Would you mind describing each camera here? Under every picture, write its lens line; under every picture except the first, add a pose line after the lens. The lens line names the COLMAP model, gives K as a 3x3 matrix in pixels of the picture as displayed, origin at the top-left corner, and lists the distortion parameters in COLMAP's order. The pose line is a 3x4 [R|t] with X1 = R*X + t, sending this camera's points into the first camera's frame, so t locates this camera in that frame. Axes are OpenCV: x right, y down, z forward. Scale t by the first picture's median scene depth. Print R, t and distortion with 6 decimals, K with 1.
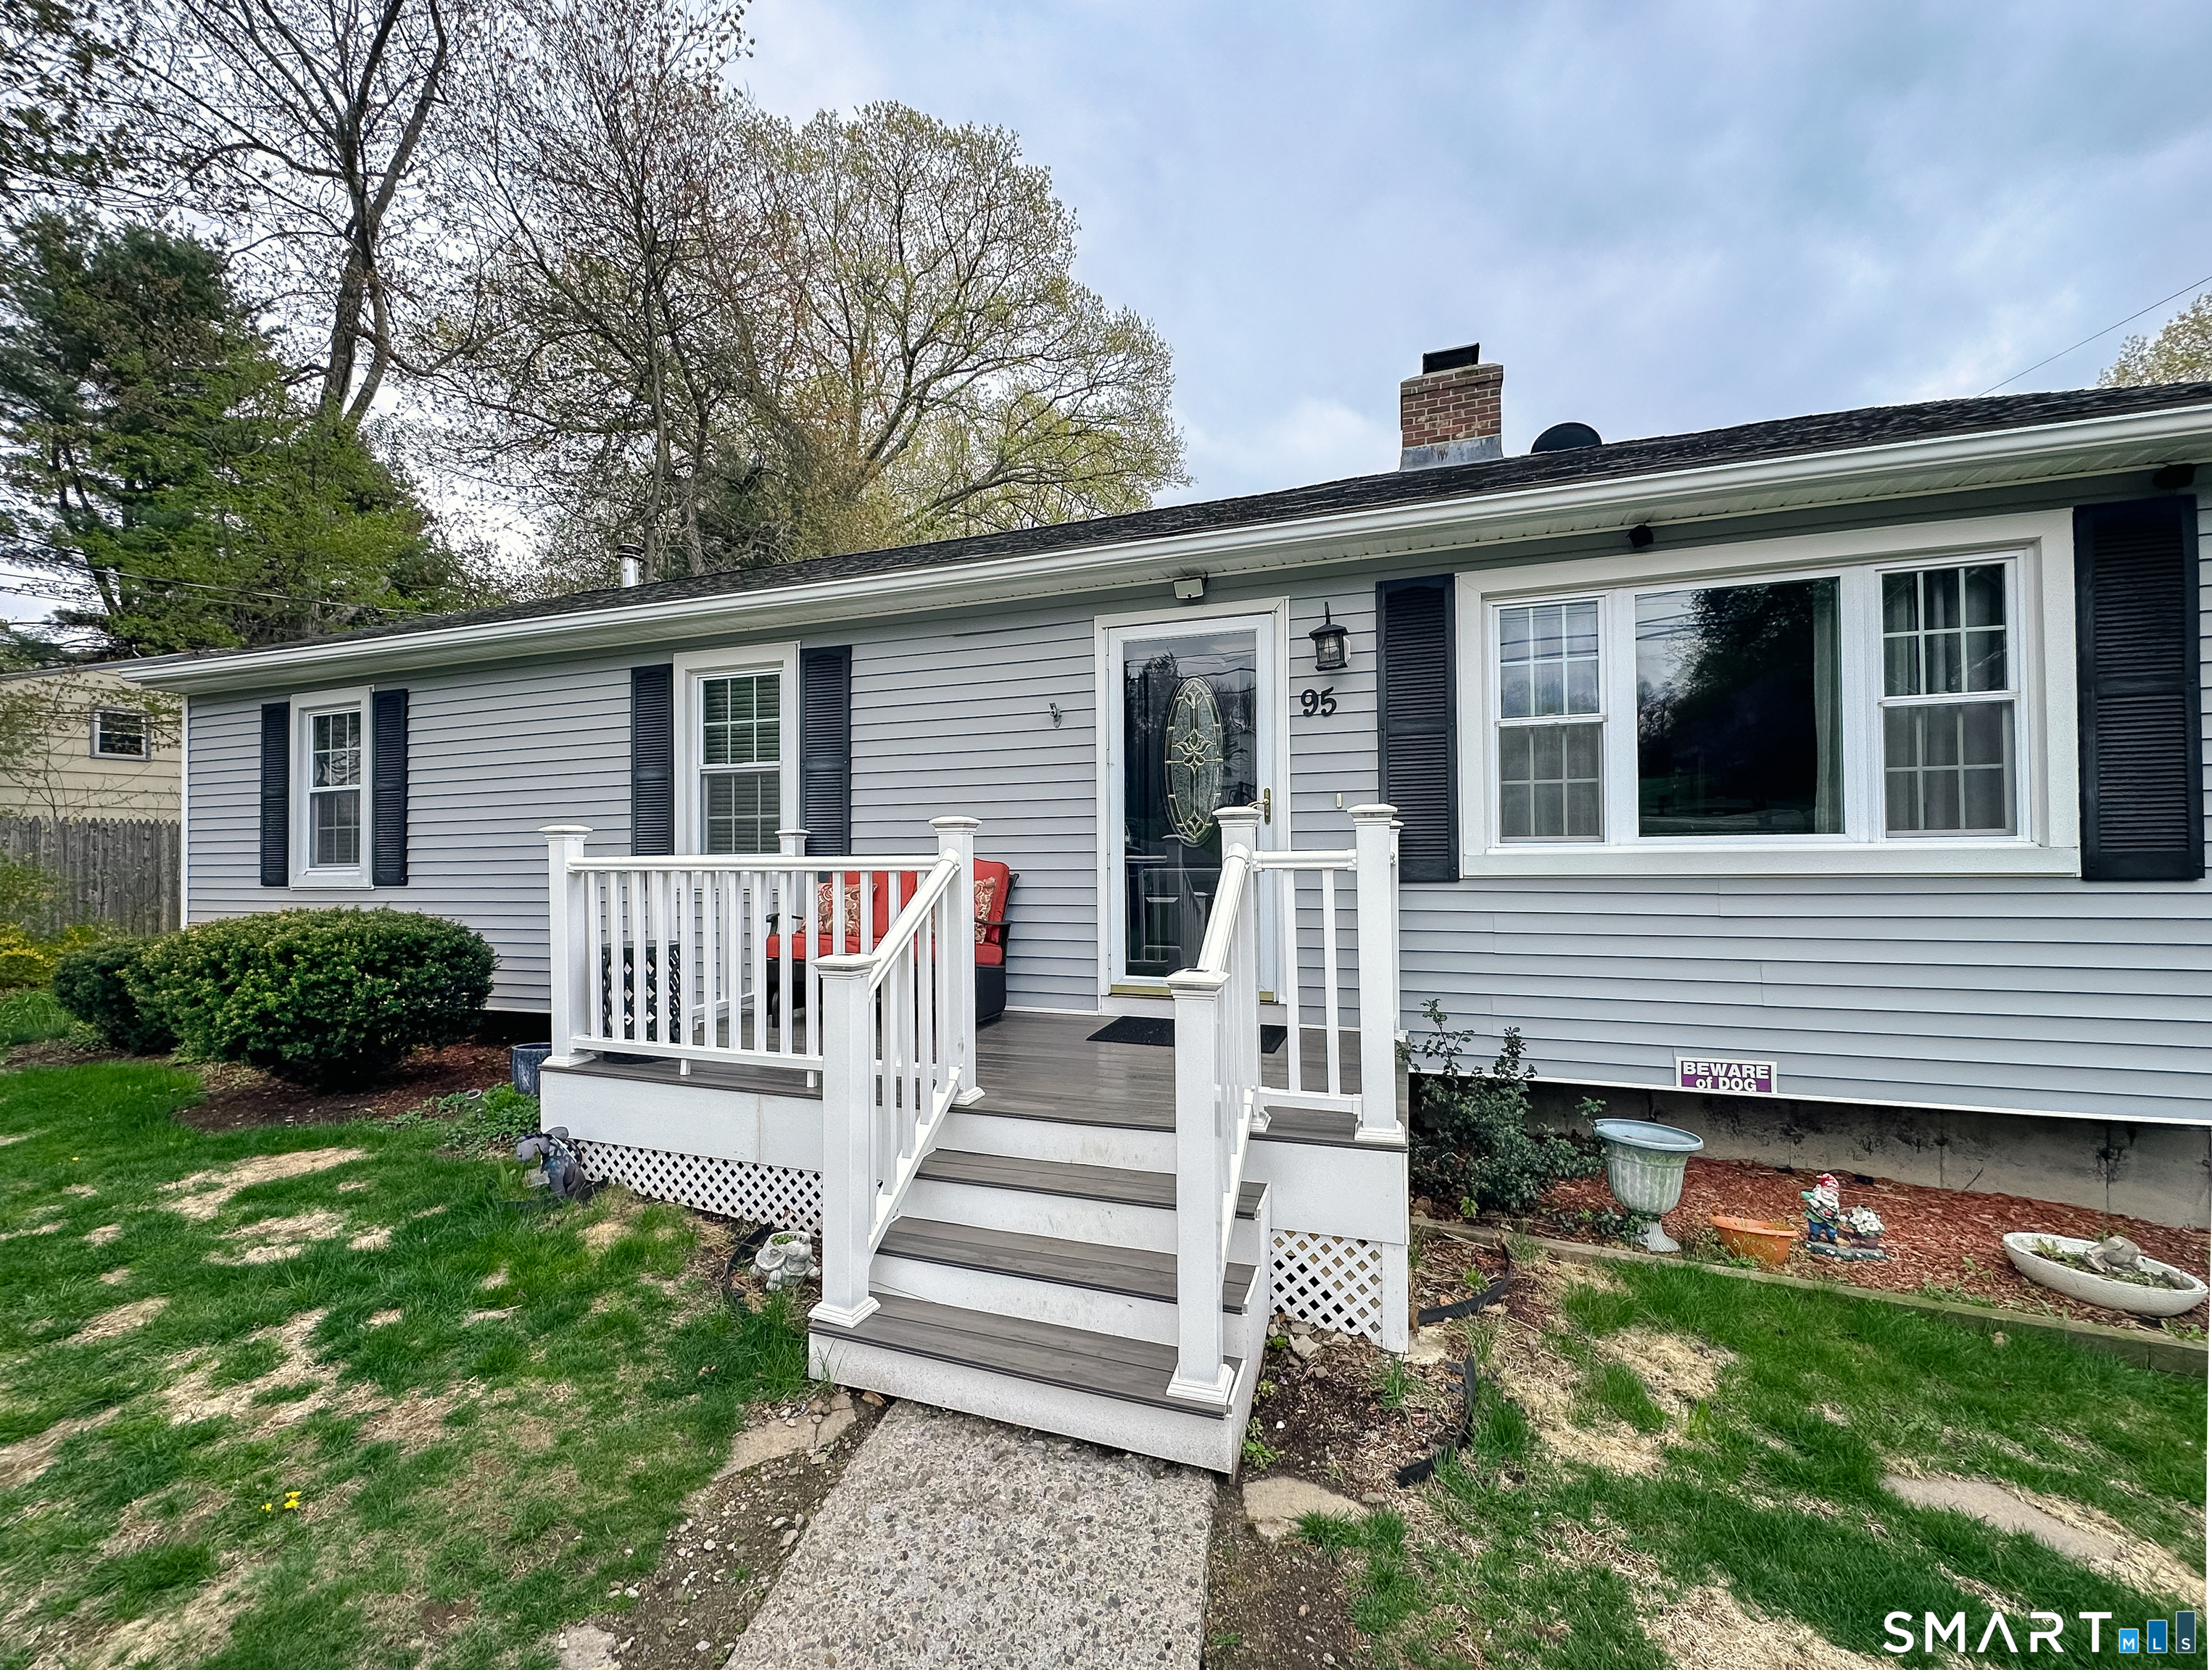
lens RADIAL K [[886.5, 0, 1104.4], [0, 886.5, 836.8], [0, 0, 1]] dist [0.000128, -0.000271]
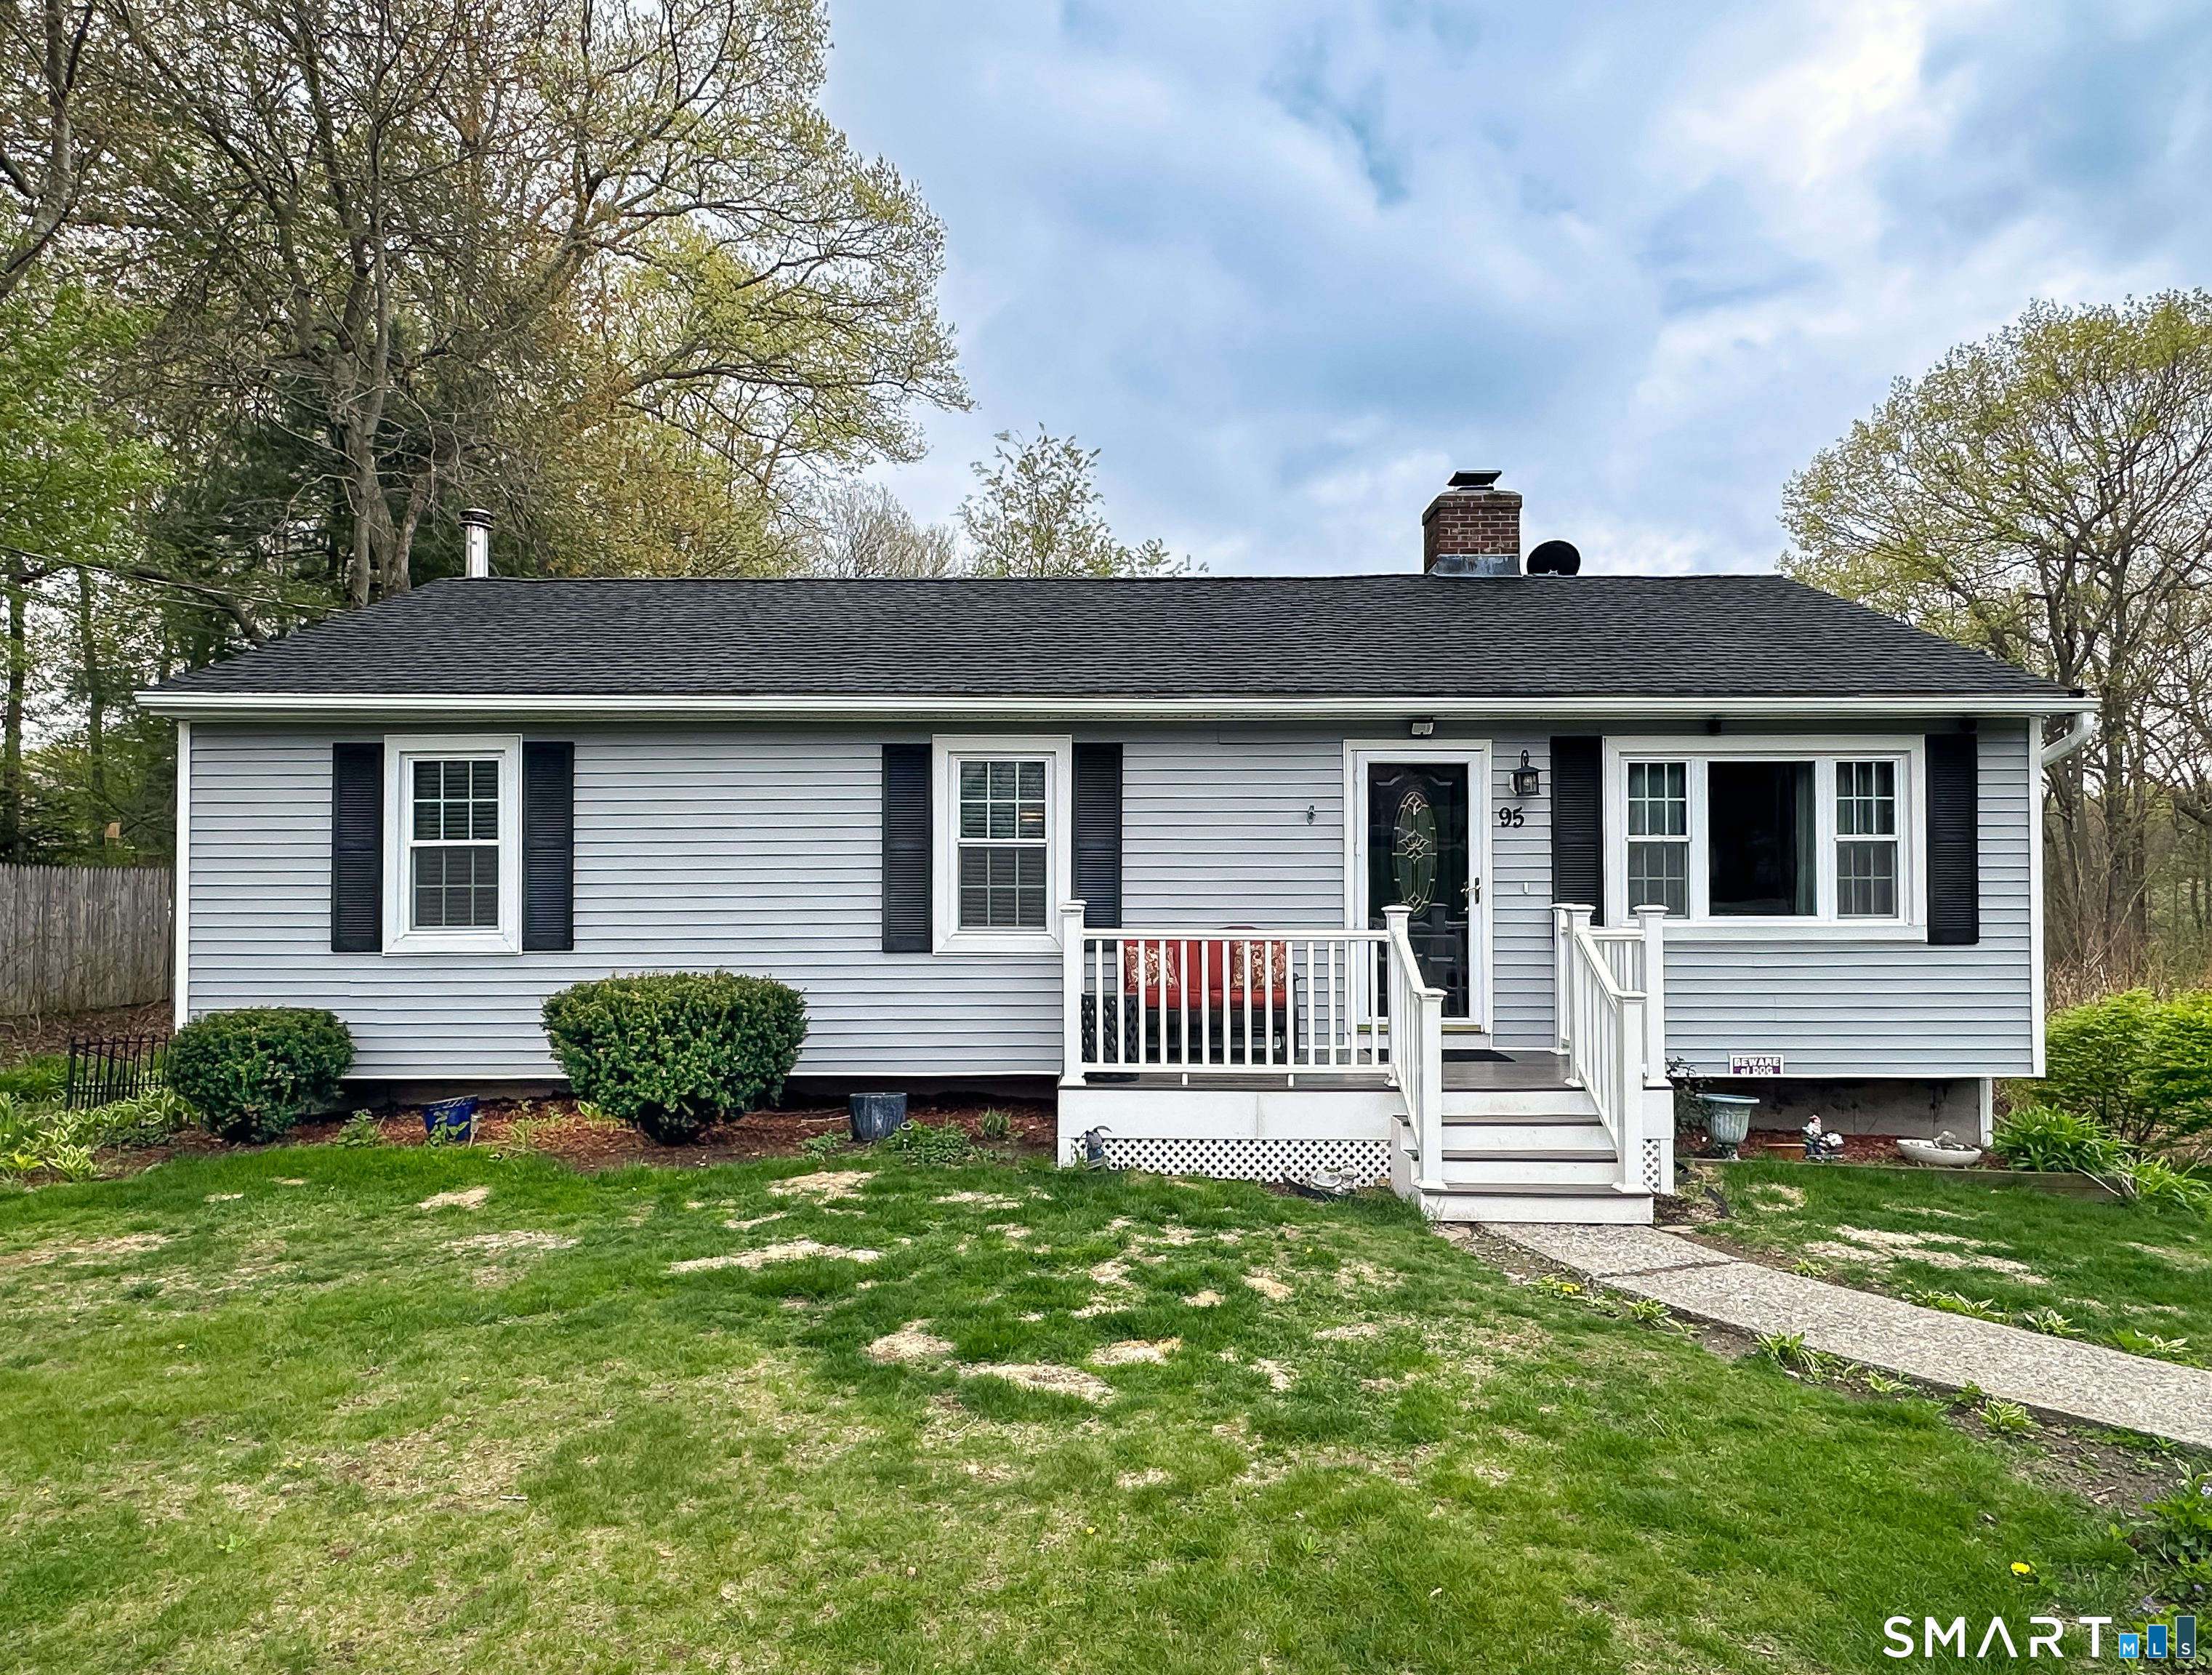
lens RADIAL K [[1349.0, 0, 1105.7], [0, 1349.0, 850.2], [0, 0, 1]] dist [0.008413, 0.001056]
pose [[0.943332, 0.020146, 0.331237, -1.165280], [-0.015928, 0.999754, -0.015446, -0.061066], [-0.331467, 0.009295, 0.943421, -0.875996]]
